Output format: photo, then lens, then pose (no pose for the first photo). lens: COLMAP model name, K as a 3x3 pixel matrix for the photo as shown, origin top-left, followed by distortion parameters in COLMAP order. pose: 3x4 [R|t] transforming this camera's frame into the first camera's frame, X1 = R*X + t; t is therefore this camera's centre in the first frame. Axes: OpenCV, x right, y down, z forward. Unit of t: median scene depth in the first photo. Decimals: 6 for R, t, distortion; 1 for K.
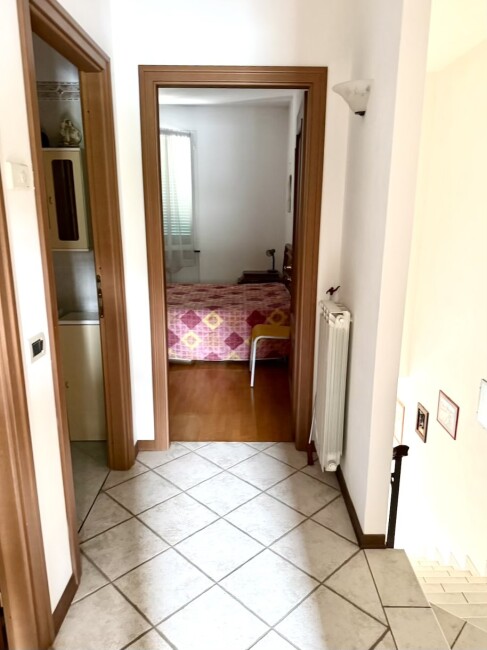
lens RADIAL K [[459.3, 0, 243.5], [0, 459.3, 325.0], [0, 0, 1]] dist [0.001215, 0.000223]
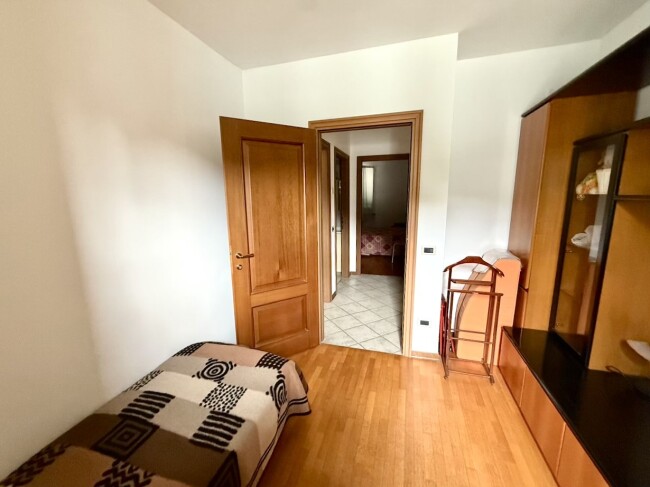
lens RADIAL K [[263.6, 0, 325.0], [0, 263.6, 243.5], [0, 0, 1]] dist [-0.016782, 0.000039]
pose [[0.956769, 0.033366, -0.288927, 0.074936], [-0.053459, 0.996648, -0.061932, 0.123491], [0.285892, 0.074701, 0.955346, -0.510596]]
